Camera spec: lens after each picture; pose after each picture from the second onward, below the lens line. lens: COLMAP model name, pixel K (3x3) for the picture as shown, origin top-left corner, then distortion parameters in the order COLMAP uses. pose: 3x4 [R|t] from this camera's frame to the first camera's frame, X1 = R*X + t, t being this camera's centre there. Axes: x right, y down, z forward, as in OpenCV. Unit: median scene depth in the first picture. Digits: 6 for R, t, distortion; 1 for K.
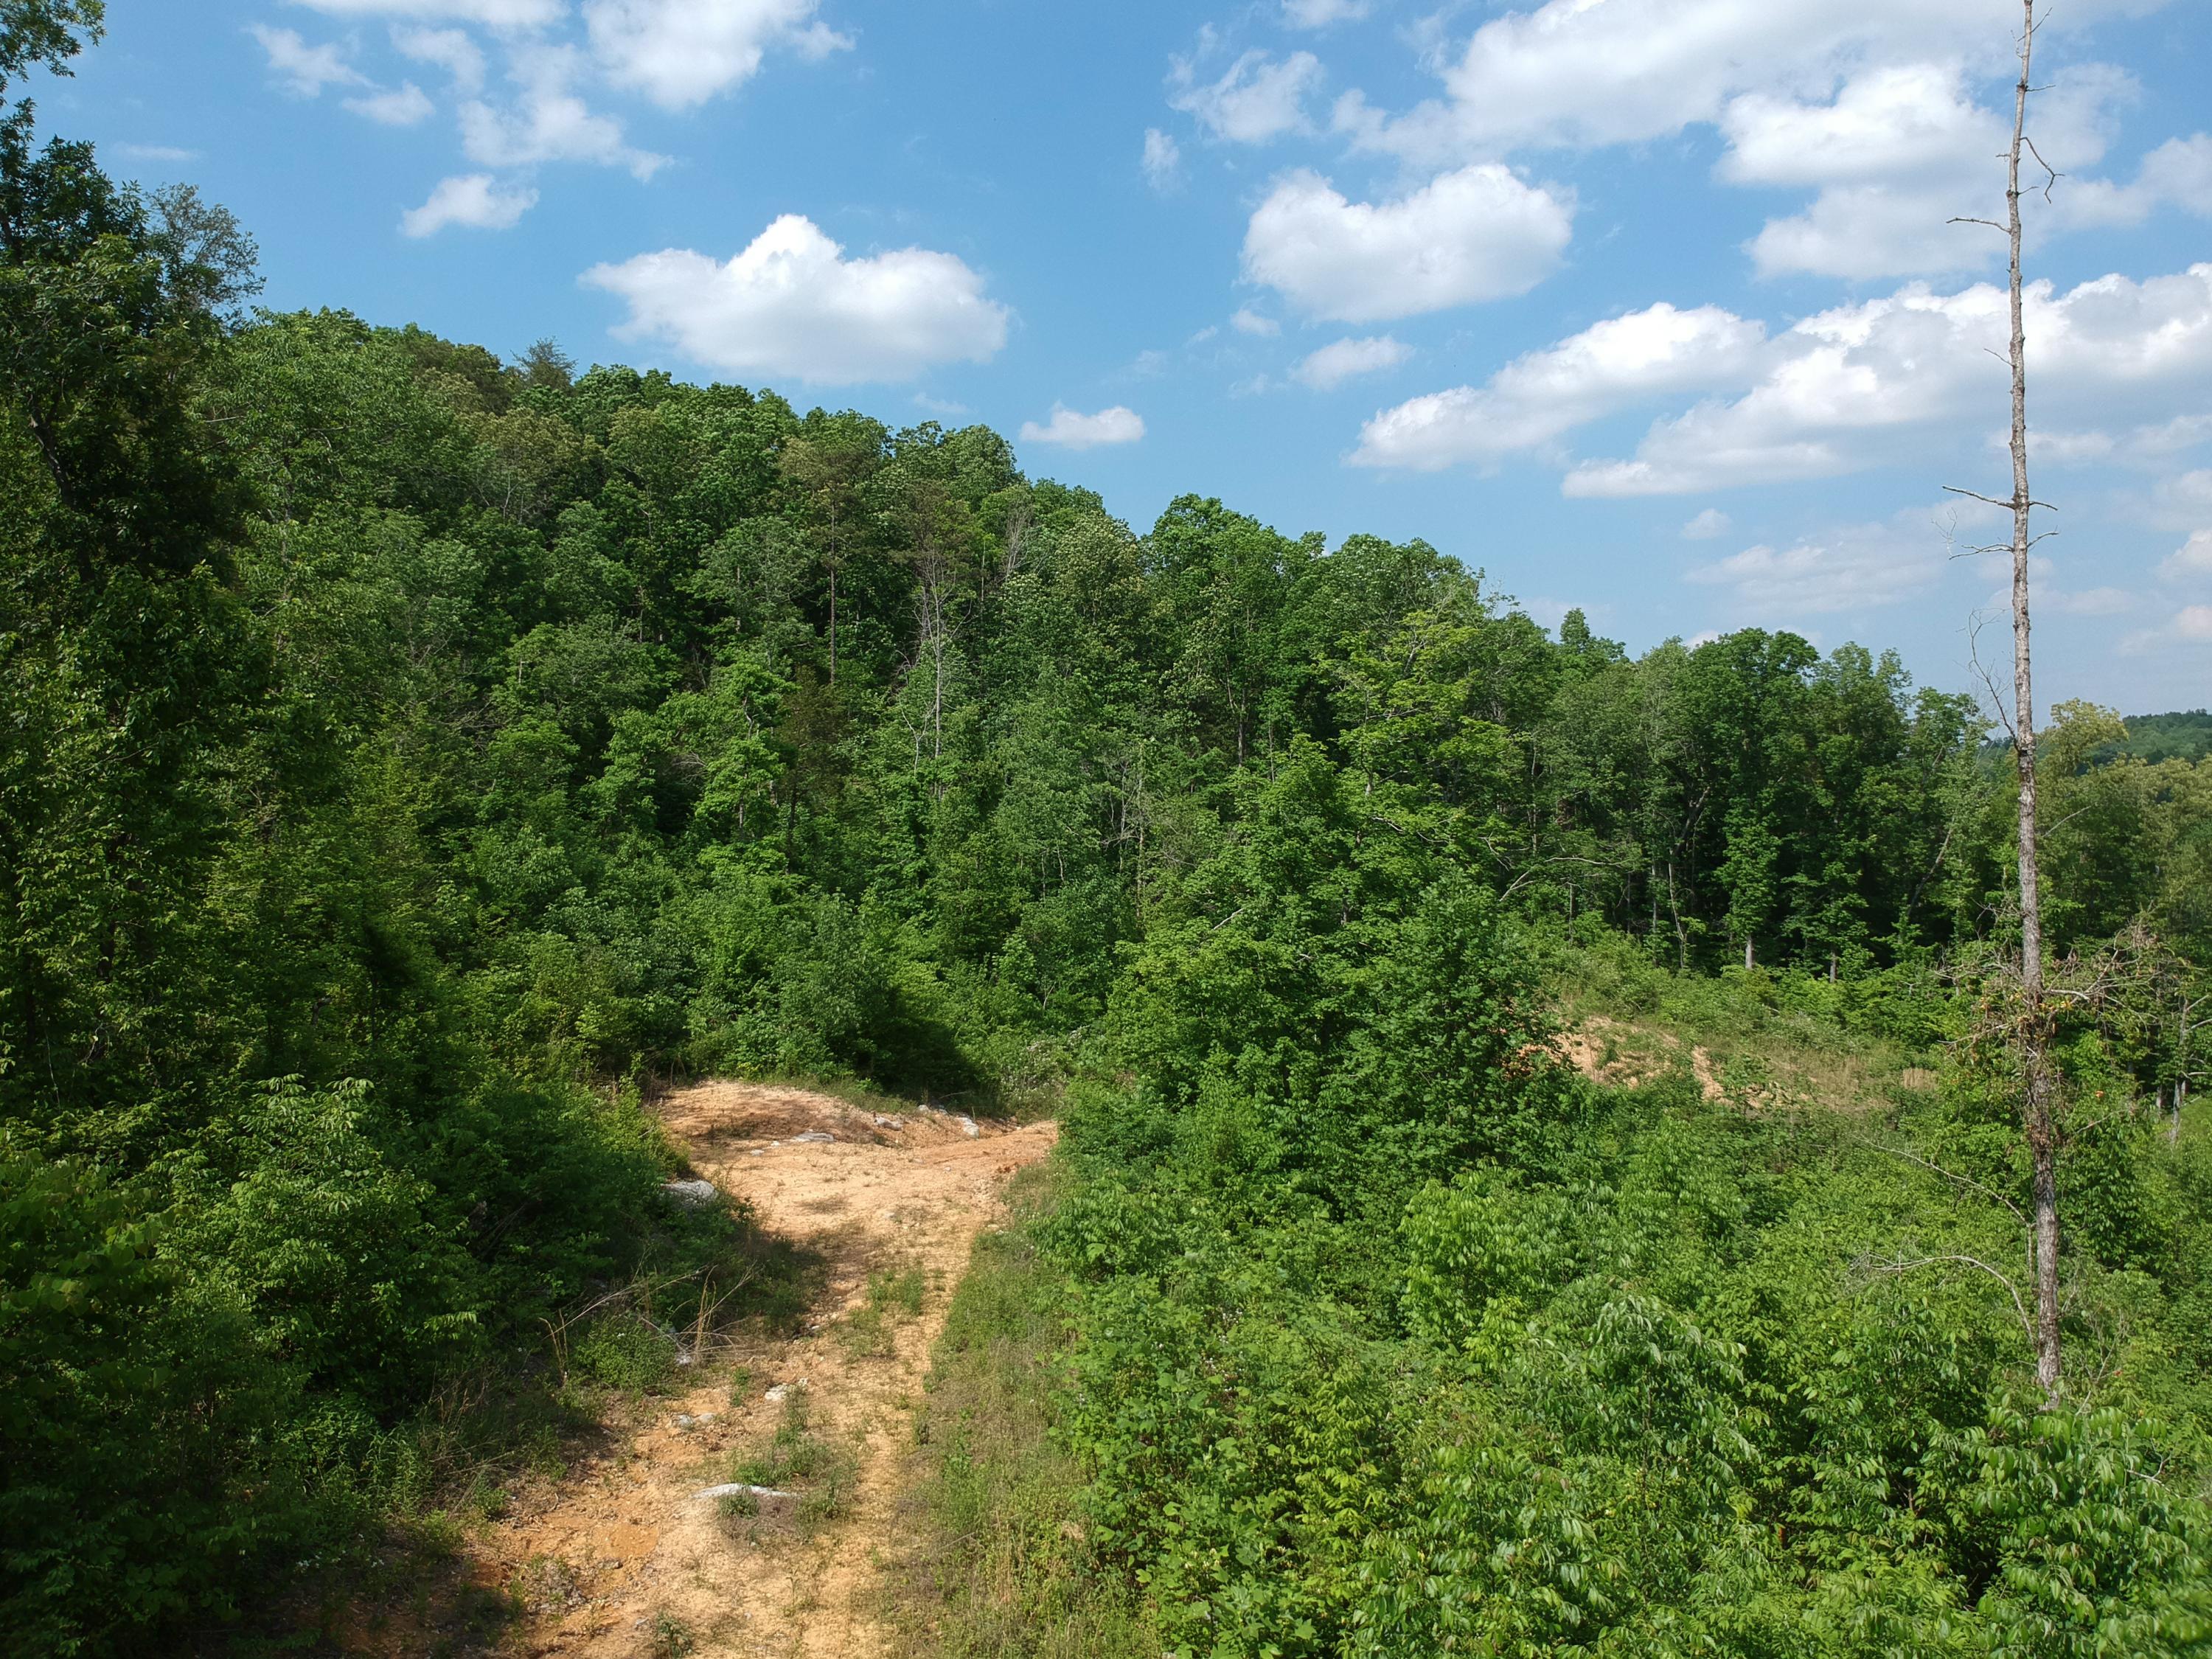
lens RADIAL K [[1664.0, 0, 1106.0], [0, 1664.0, 829.5], [0, 0, 1]] dist [0.084274, -0.135173]
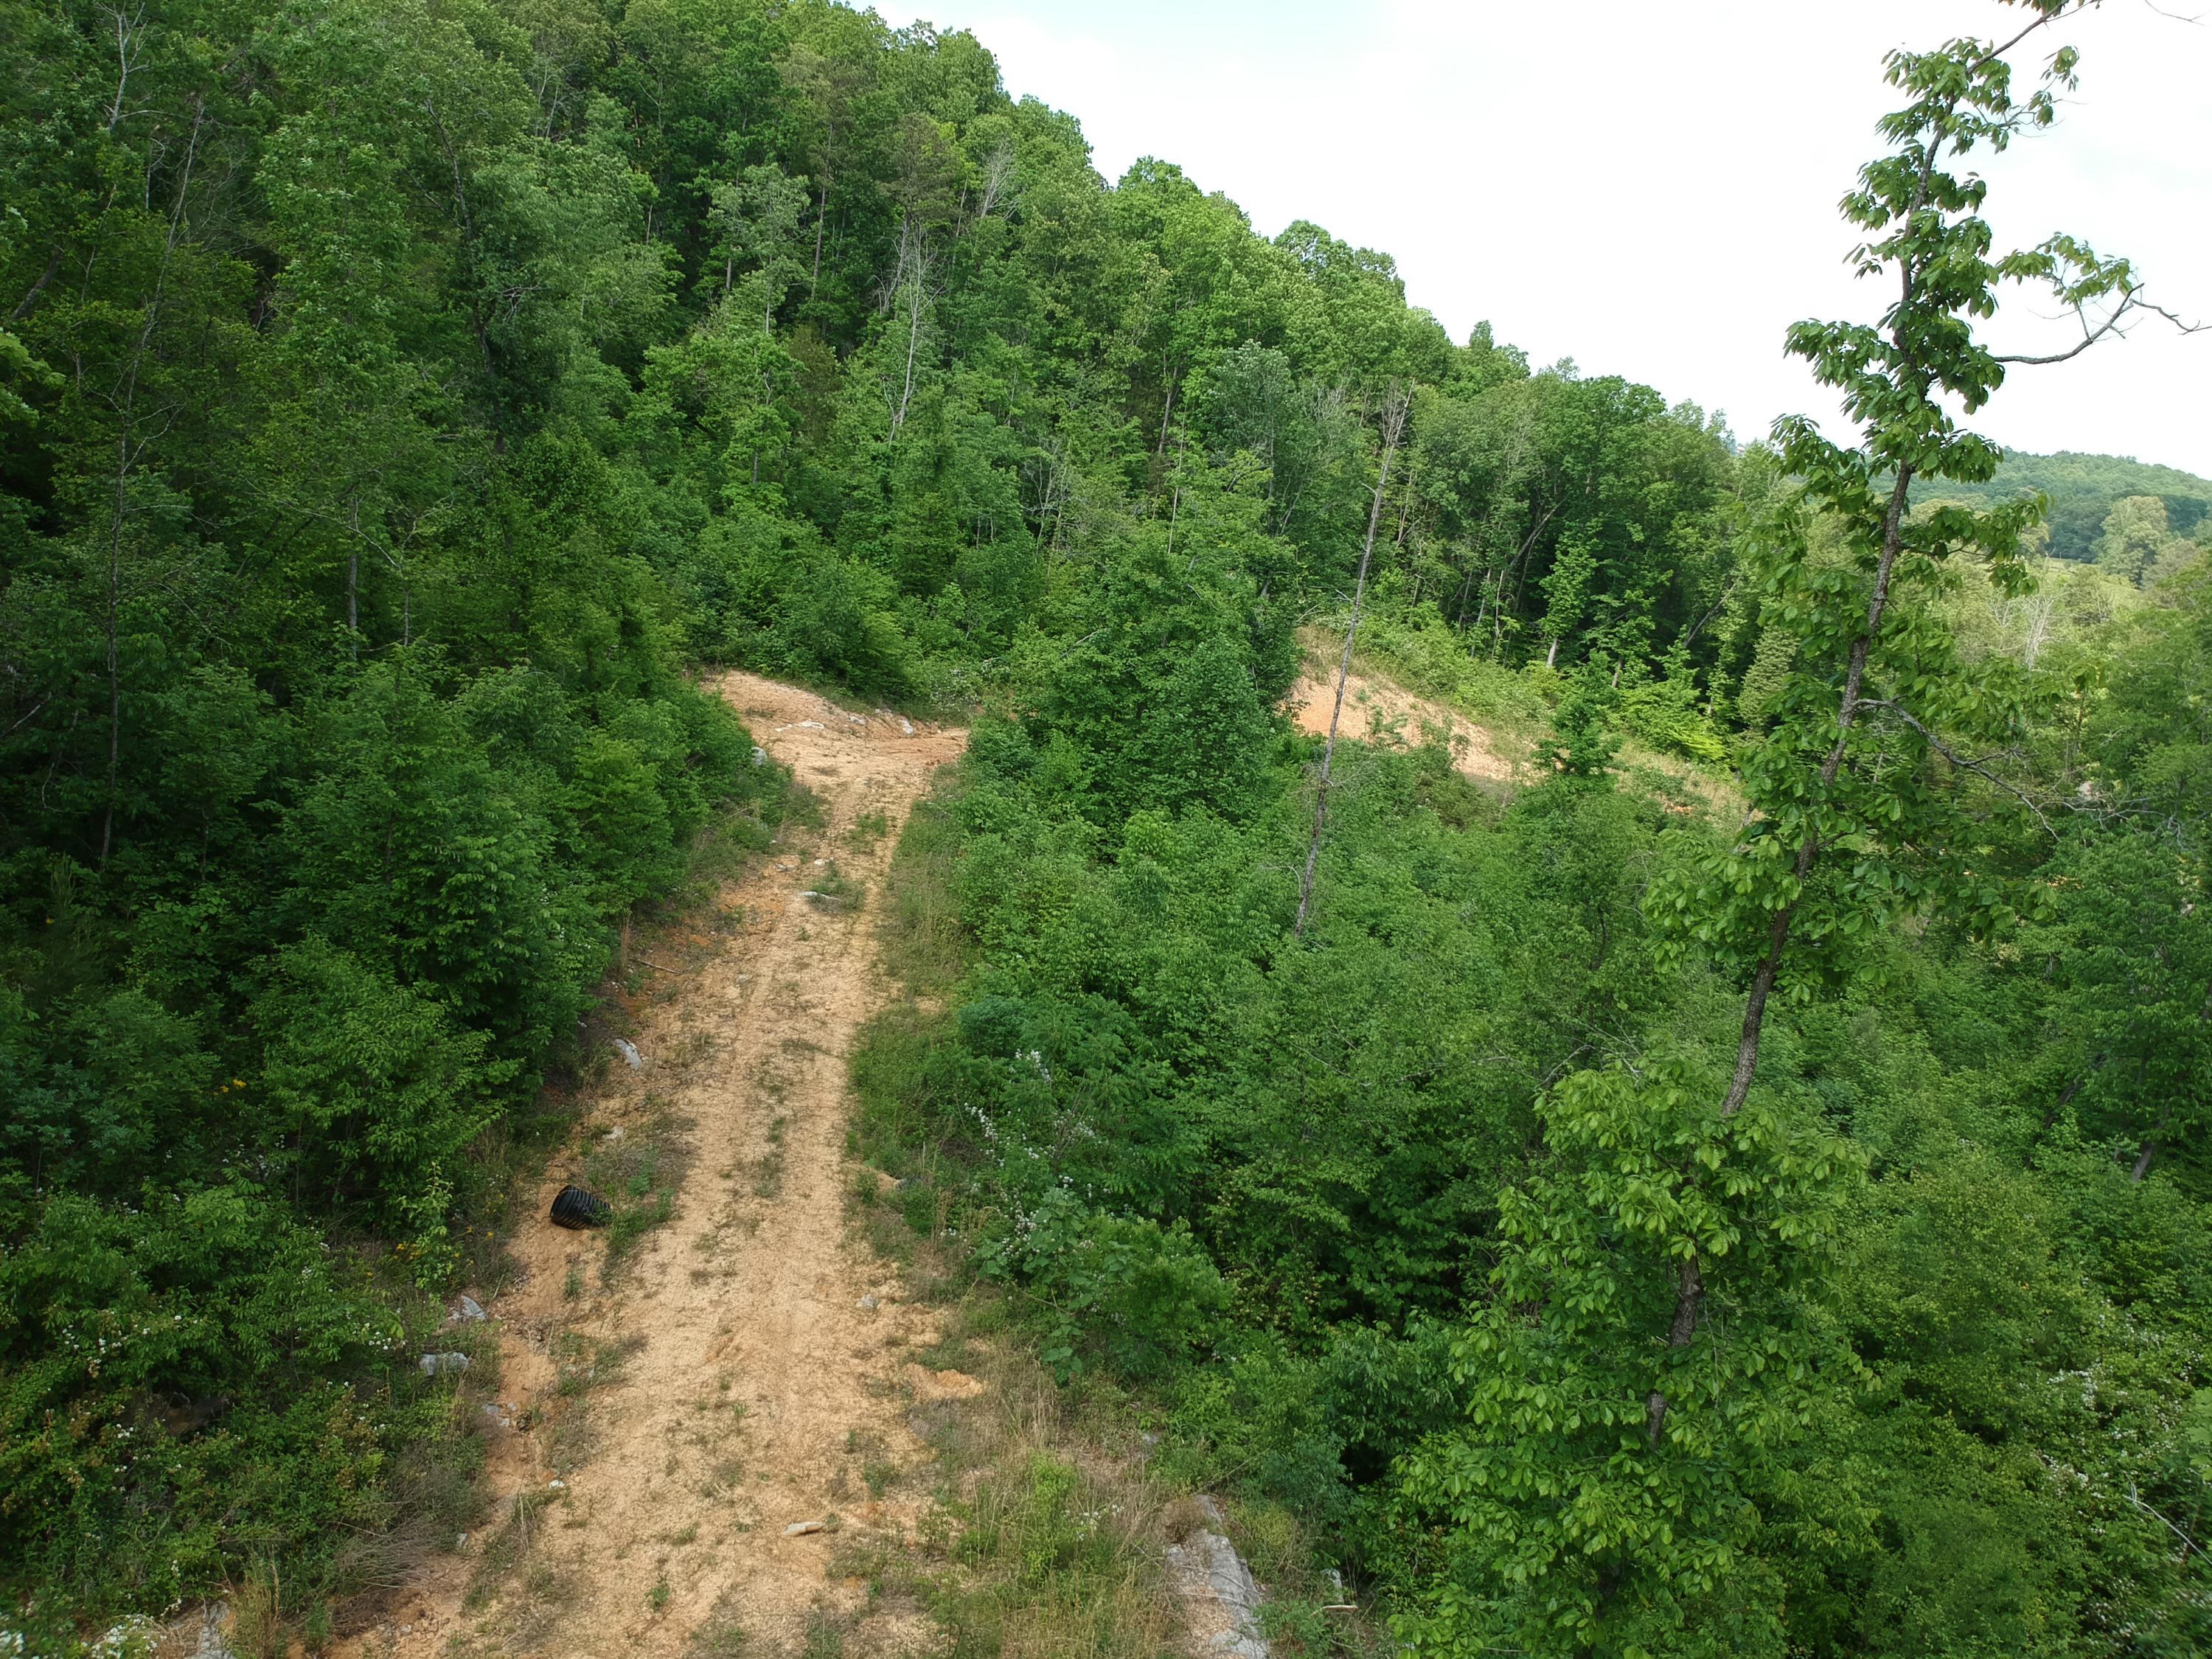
lens RADIAL K [[1665.4, 0, 1104.9], [0, 1665.4, 815.4], [0, 0, 1]] dist [0.109556, -0.140783]
pose [[0.987693, 0.140940, 0.067810, 0.003696], [-0.153085, 0.959988, 0.234496, -0.107426], [-0.032047, -0.241991, 0.969749, -0.413939]]
